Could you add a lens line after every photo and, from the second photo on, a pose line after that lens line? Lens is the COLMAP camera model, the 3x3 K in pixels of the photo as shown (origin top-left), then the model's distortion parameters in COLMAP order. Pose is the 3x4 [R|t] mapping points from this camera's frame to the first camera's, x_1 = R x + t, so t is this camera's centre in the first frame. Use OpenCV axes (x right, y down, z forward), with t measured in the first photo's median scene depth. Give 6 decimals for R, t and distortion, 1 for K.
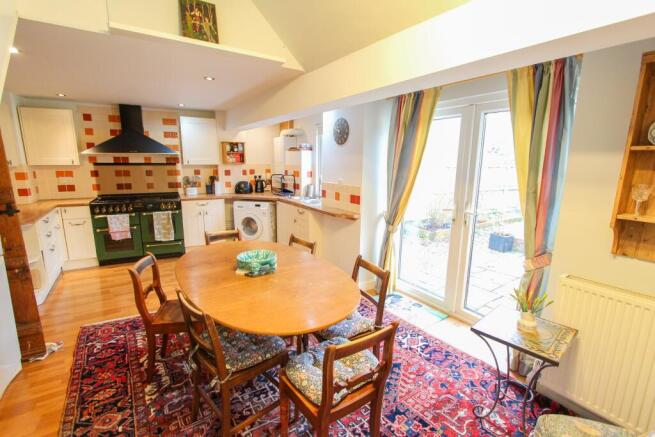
lens RADIAL K [[303.6, 0, 328.1], [0, 303.6, 217.1], [0, 0, 1]] dist [-0.014450, 0.000671]
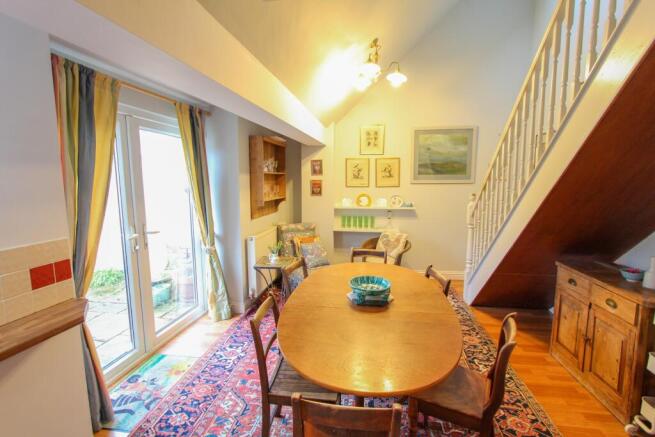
lens RADIAL K [[303.6, 0, 328.1], [0, 303.6, 217.1], [0, 0, 1]] dist [-0.014450, 0.000671]
pose [[-0.729392, -0.090888, 0.678031, -0.105420], [0.121005, 0.958366, 0.258636, -0.043630], [-0.673309, 0.270692, -0.688027, 0.236718]]
